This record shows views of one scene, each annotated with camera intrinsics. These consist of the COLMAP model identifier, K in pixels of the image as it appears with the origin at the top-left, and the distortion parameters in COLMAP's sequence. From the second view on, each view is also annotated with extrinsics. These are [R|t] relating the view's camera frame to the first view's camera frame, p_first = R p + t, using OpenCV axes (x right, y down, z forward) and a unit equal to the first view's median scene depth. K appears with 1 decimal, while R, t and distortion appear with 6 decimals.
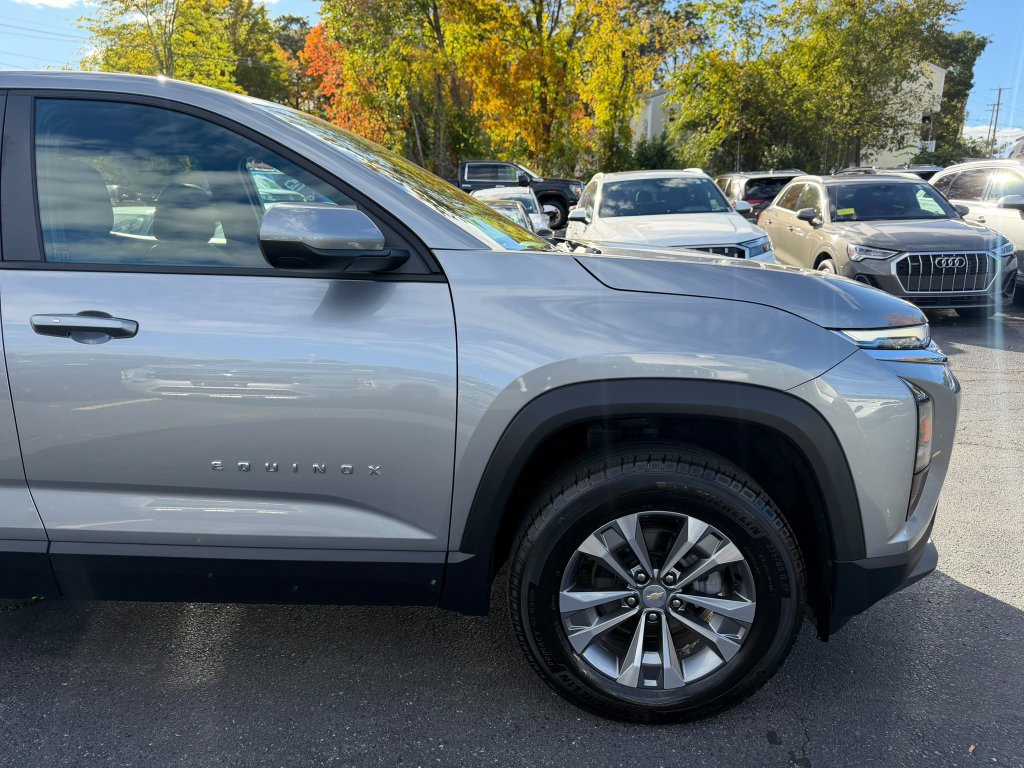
lens RADIAL K [[771.9, 0, 512.0], [0, 771.9, 384.0], [0, 0, 1]] dist [-0.024839, 0.005195]
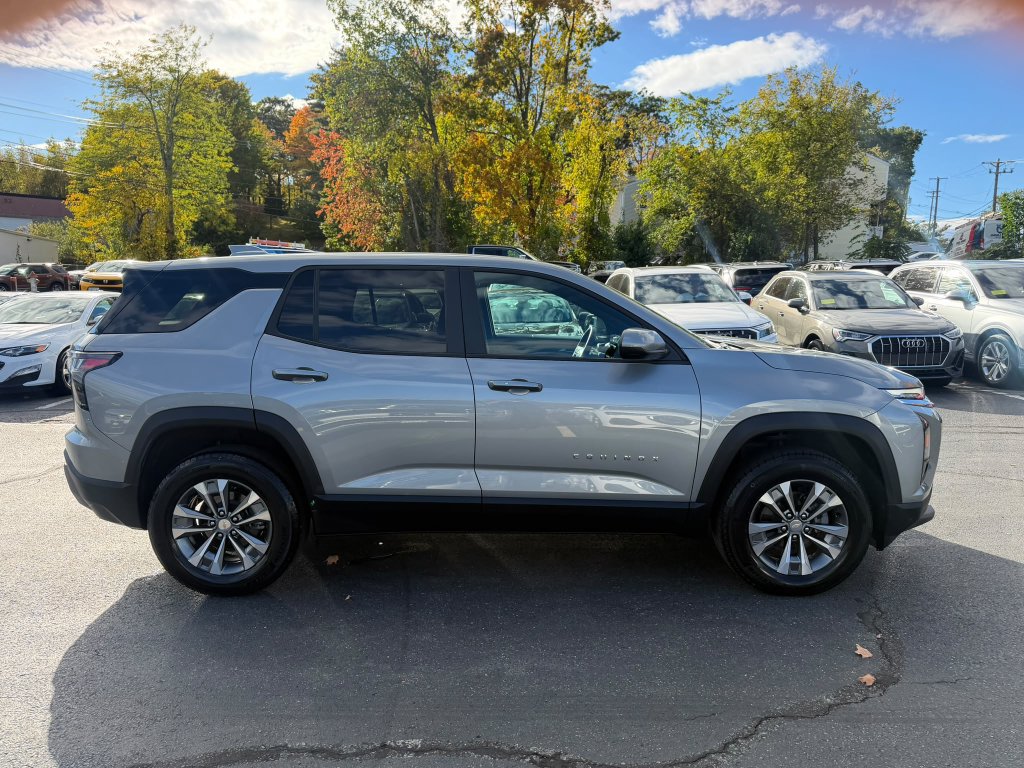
lens RADIAL K [[748.7, 0, 512.0], [0, 748.7, 384.0], [0, 0, 1]] dist [-0.001172, -0.008978]
pose [[0.999217, 0.005645, 0.039169, -0.115681], [-0.002175, 0.996111, -0.088084, 0.016556], [-0.039514, 0.087930, 0.995343, -0.168187]]
